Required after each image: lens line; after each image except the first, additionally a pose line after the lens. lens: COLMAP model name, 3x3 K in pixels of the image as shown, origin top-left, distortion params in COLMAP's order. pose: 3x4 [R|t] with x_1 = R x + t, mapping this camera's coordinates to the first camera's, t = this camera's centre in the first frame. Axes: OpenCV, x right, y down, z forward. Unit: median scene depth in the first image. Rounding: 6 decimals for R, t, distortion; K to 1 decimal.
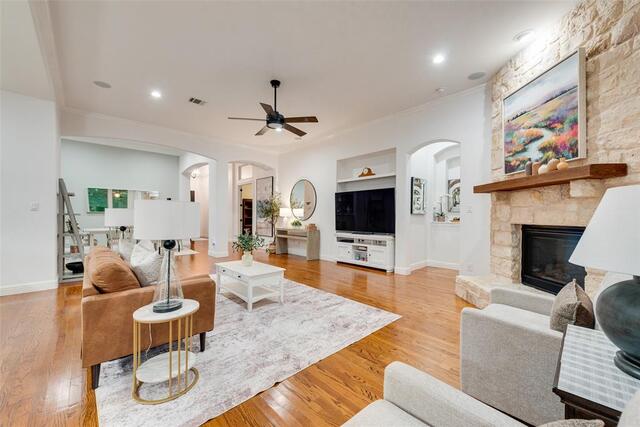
lens RADIAL K [[256.0, 0, 320.0], [0, 256.0, 213.5], [0, 0, 1]] dist [0.000275, -0.000004]
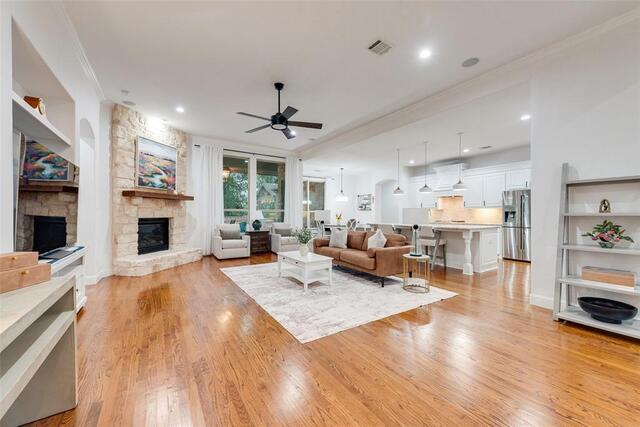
lens RADIAL K [[256.0, 0, 320.0], [0, 256.0, 213.5], [0, 0, 1]] dist [0.000275, -0.000004]
pose [[-0.979729, -0.008379, 0.200152, -0.631633], [-0.008907, 0.999959, -0.001739, 0.001045], [-0.200130, -0.003486, -0.979763, 2.283799]]
